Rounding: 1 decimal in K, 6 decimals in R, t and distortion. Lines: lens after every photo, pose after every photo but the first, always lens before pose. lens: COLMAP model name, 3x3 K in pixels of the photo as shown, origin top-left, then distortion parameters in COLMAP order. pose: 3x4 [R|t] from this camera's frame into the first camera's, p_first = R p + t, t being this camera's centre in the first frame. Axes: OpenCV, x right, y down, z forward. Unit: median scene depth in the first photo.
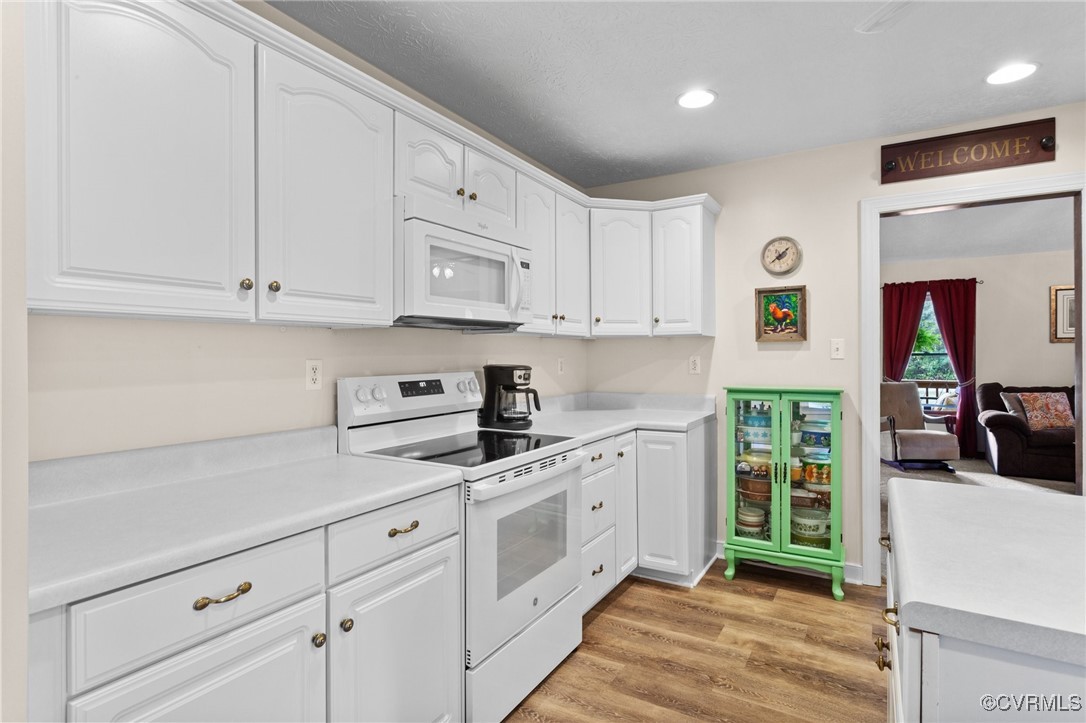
lens RADIAL K [[547.1, 0, 545.8], [0, 547.1, 360.8], [0, 0, 1]] dist [-0.002533, 0.000554]
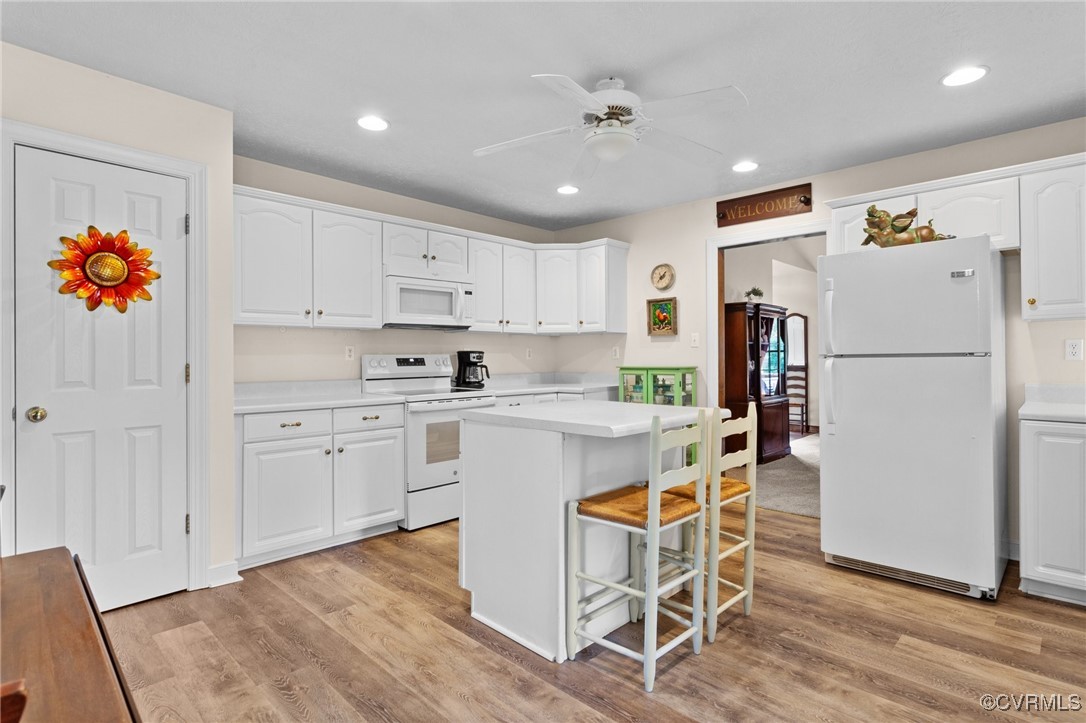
lens RADIAL K [[547.1, 0, 539.7], [0, 547.1, 357.7], [0, 0, 1]] dist [-0.002533, 0.000554]
pose [[0.972383, 0.000381, -0.233392, 0.531515], [-0.002029, 0.999975, -0.006820, 0.040081], [0.233383, 0.007105, 0.972359, -0.583001]]
